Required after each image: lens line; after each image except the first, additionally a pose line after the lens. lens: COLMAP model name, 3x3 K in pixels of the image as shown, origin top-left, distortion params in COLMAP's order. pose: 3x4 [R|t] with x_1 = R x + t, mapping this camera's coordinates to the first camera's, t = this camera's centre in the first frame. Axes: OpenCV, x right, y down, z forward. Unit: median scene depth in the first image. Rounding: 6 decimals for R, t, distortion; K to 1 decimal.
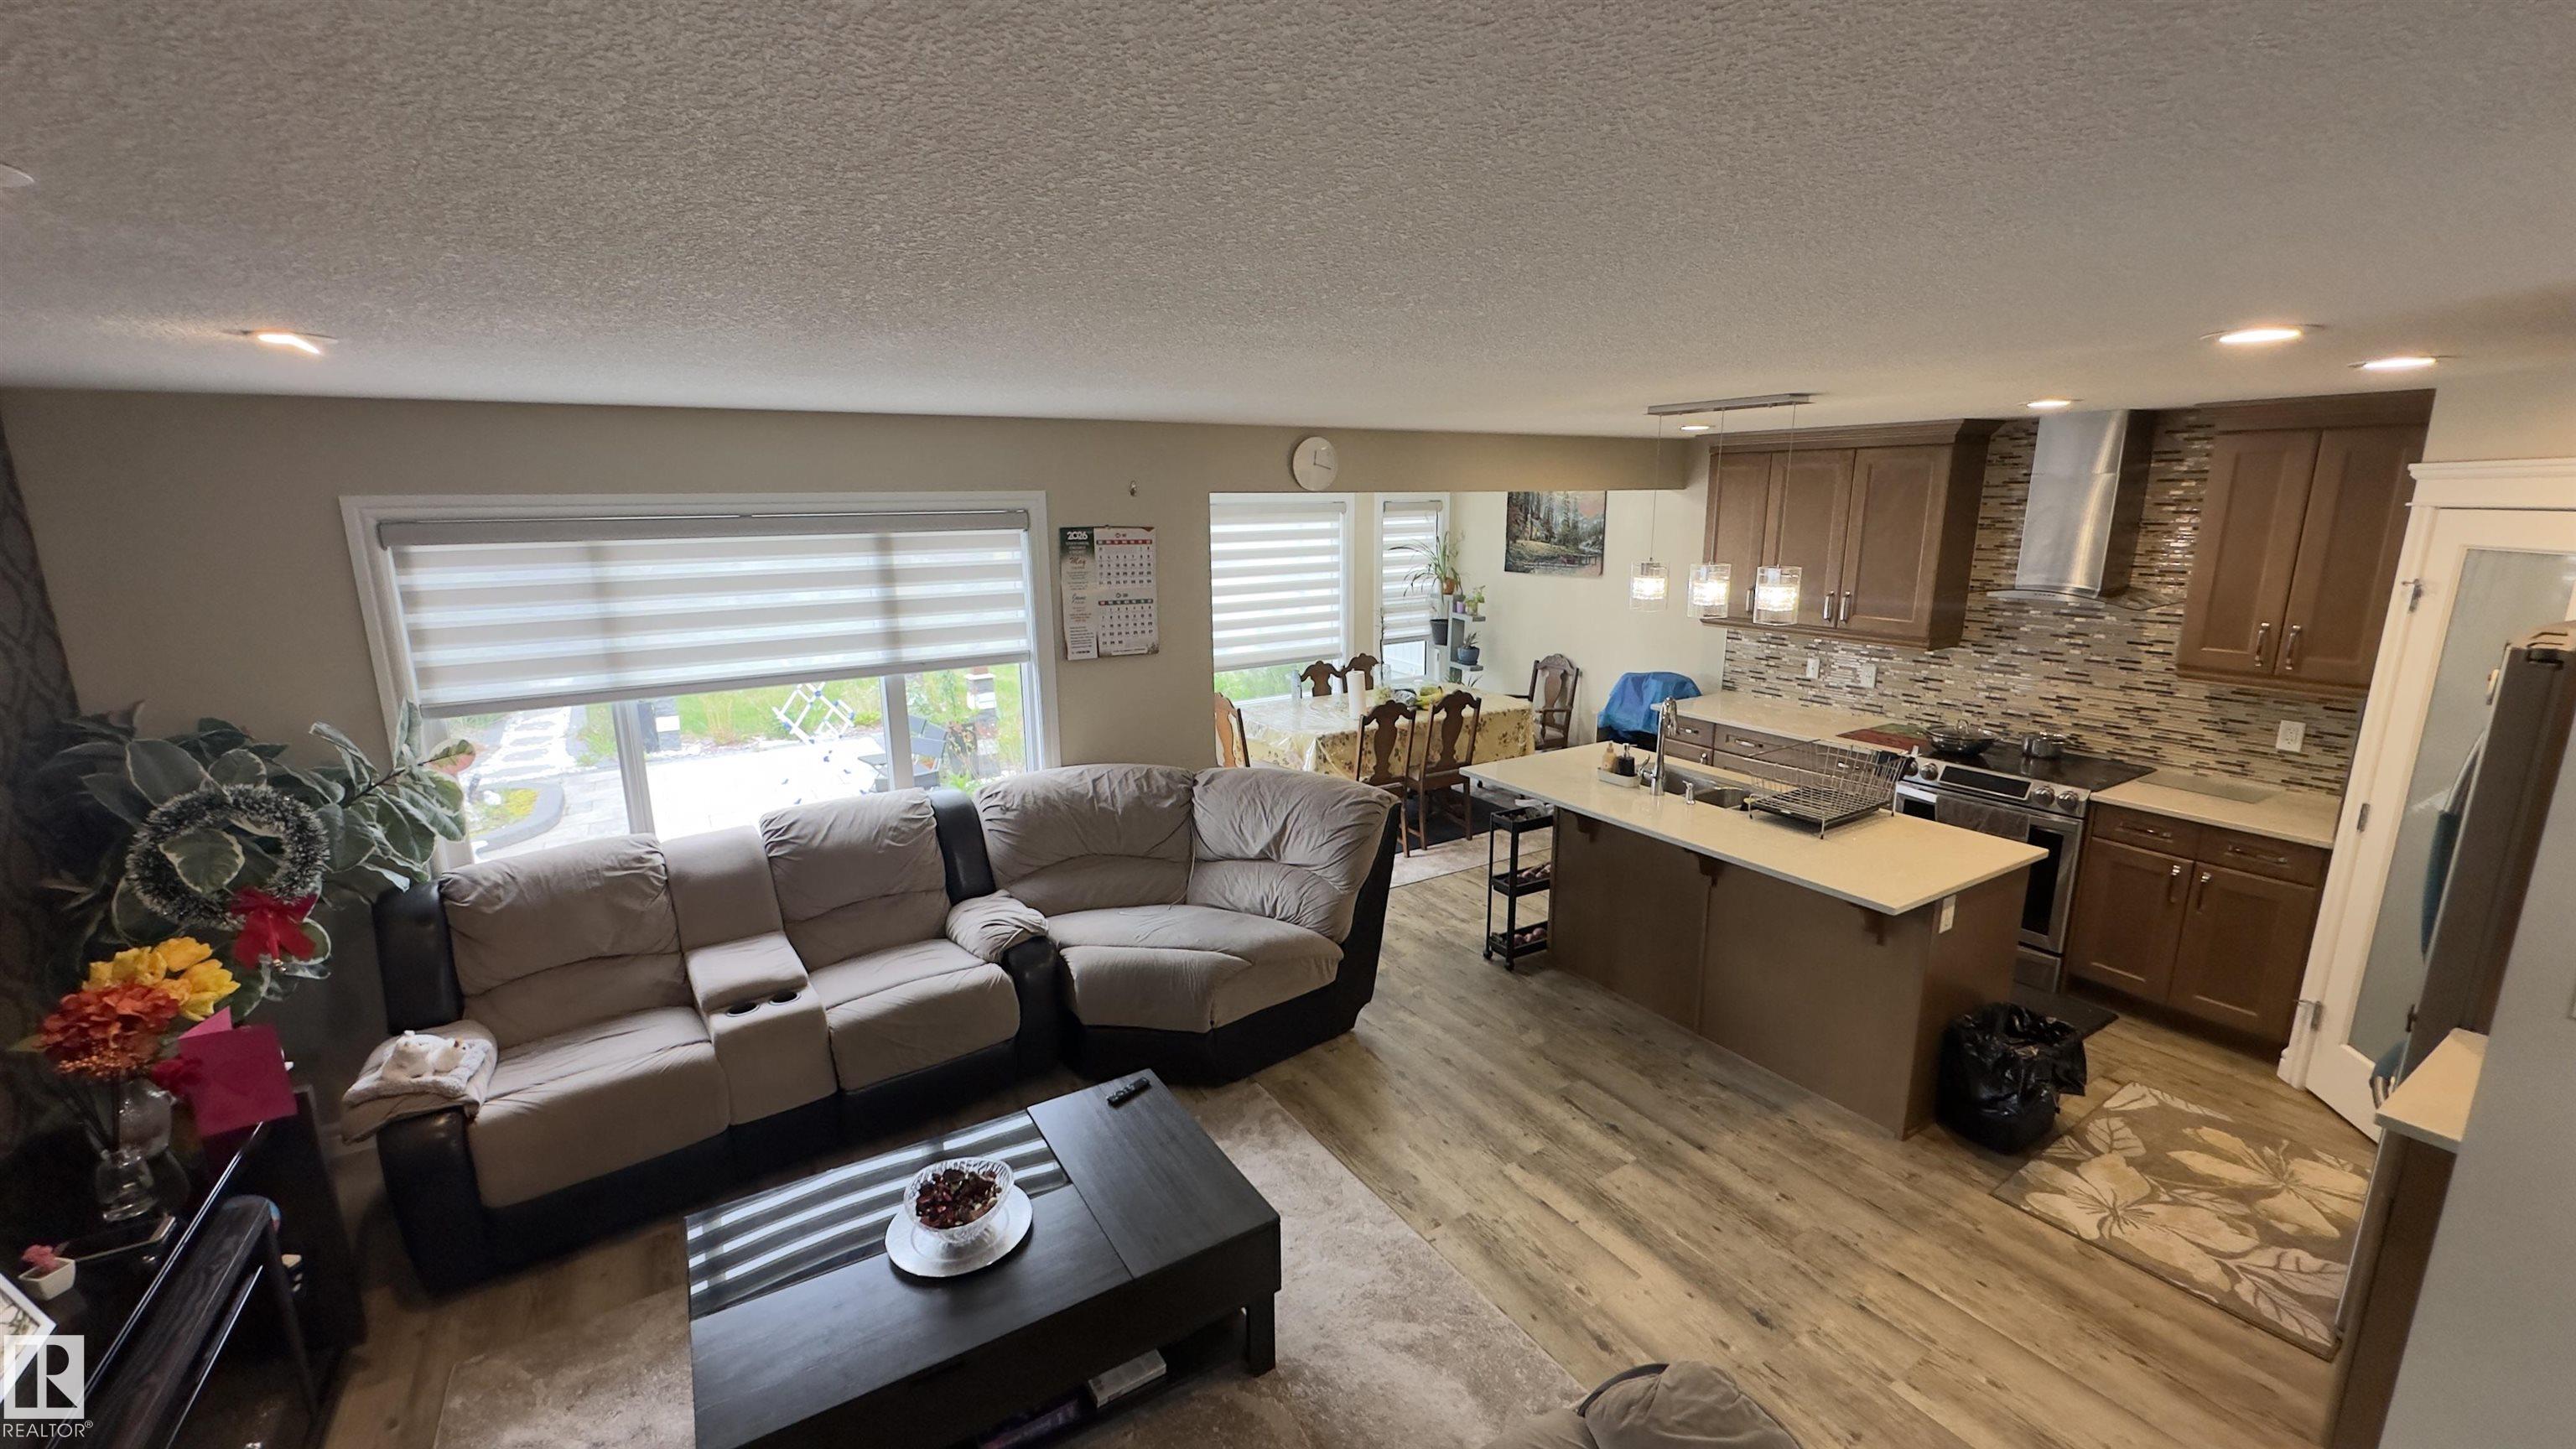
lens RADIAL K [[1028.7, 0, 1283.1], [0, 1028.7, 723.5], [0, 0, 1]] dist [-0.003444, 0.000423]
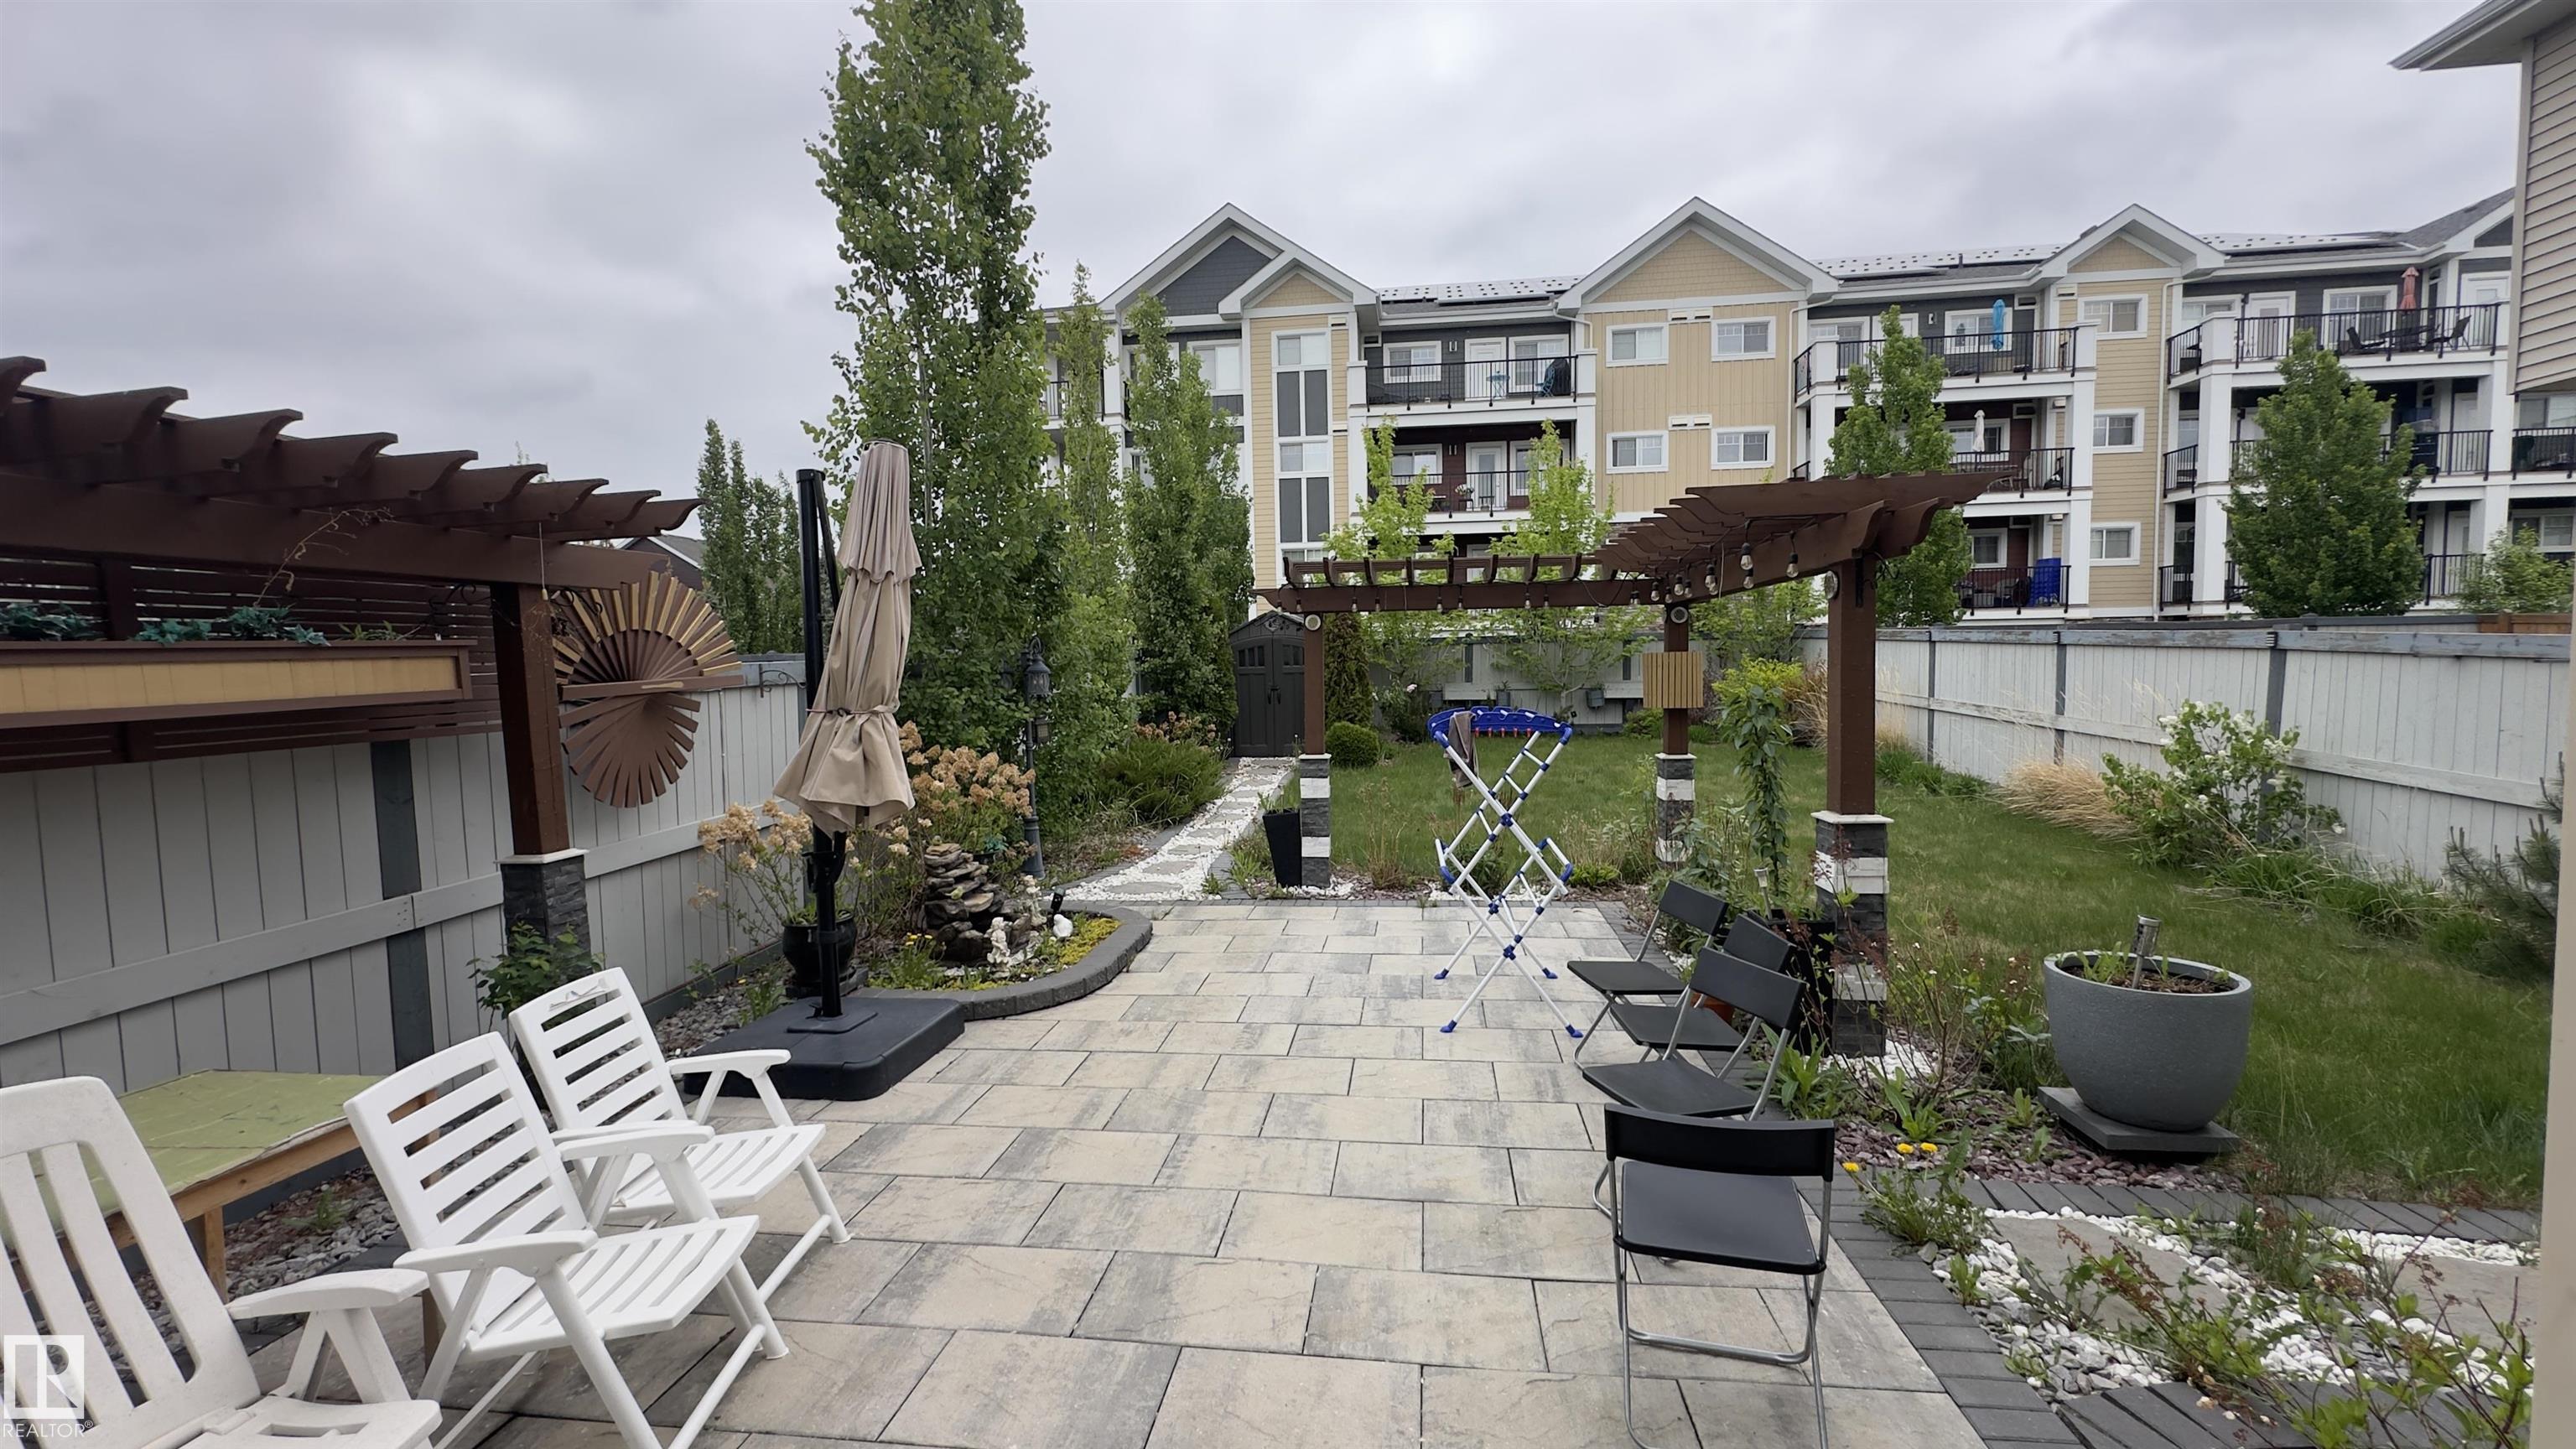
lens RADIAL K [[1028.7, 0, 1285.1], [0, 1028.7, 724.5], [0, 0, 1]] dist [-0.003444, 0.000423]
pose [[0.775555, 0.037004, -0.630194, -0.339339], [-0.130025, 0.986239, -0.102105, -0.014633], [0.617744, 0.161129, 0.769694, 0.819972]]
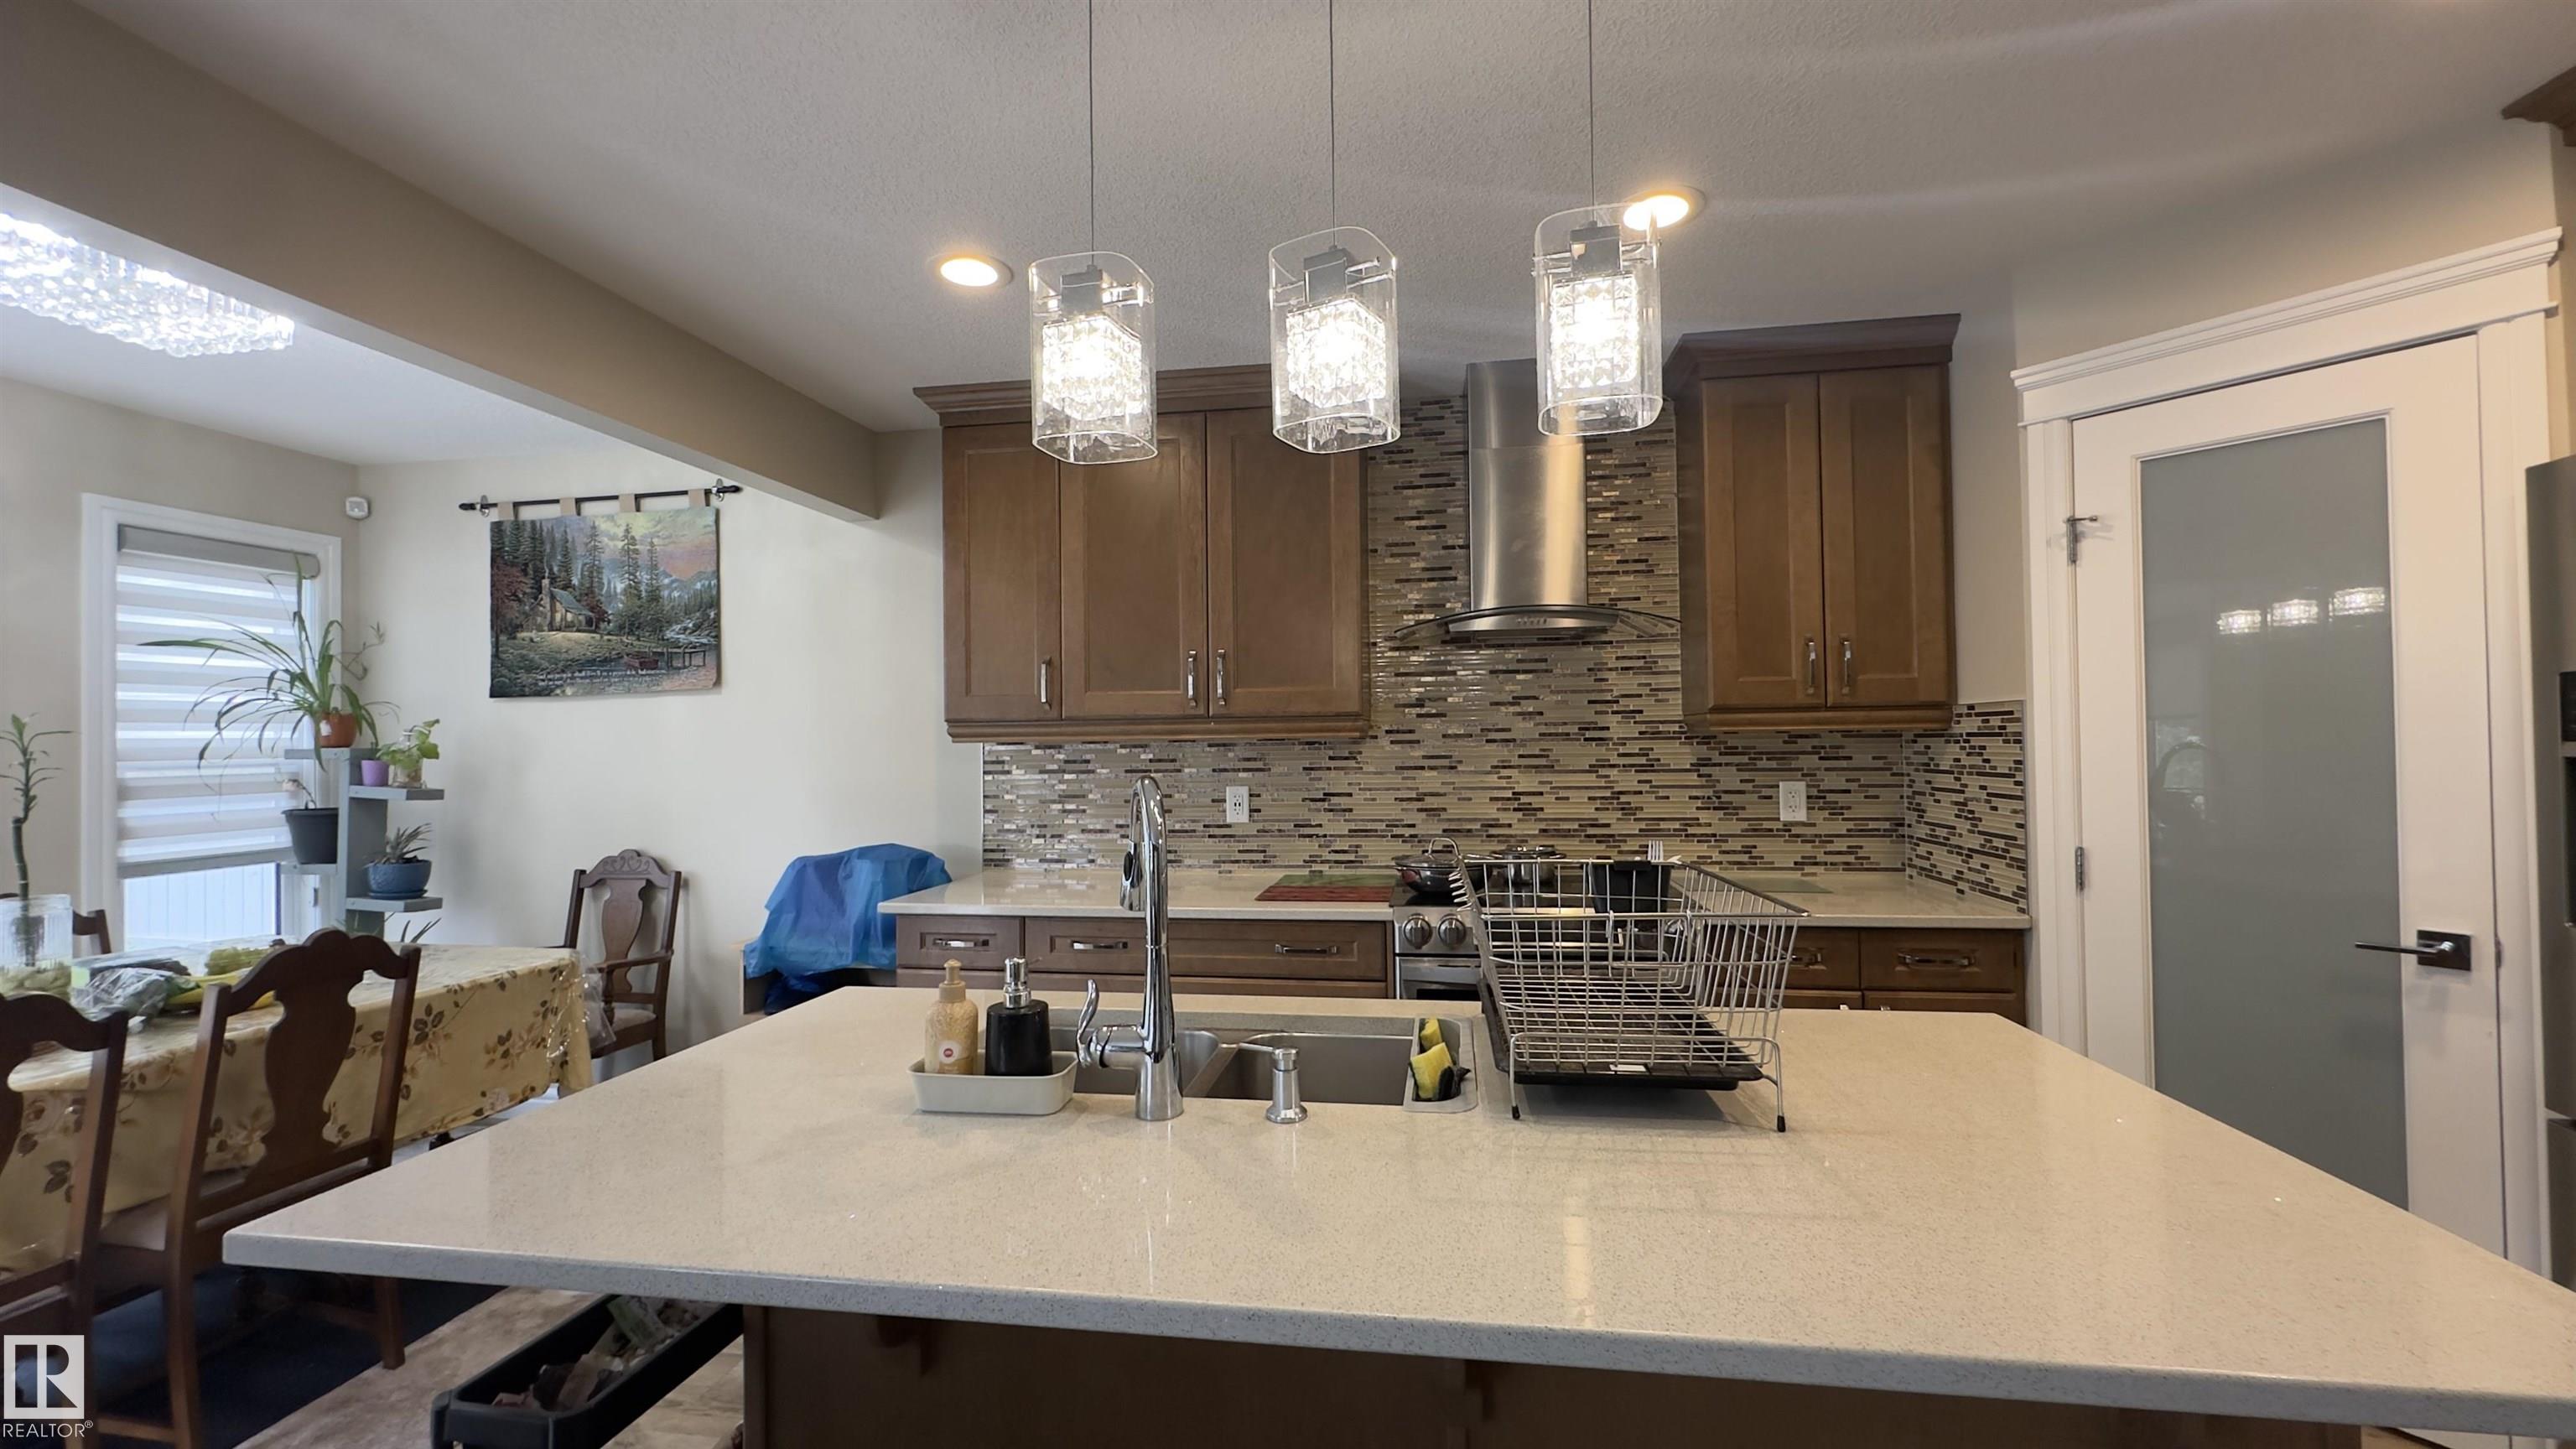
lens RADIAL K [[1028.7, 0, 1292.6], [0, 1028.7, 723.3], [0, 0, 1]] dist [-0.003444, 0.000423]
pose [[0.649571, 0.013316, 0.760184, 0.117939], [0.172740, 0.971114, -0.164616, 0.011629], [-0.740418, 0.238244, 0.628507, 0.528974]]
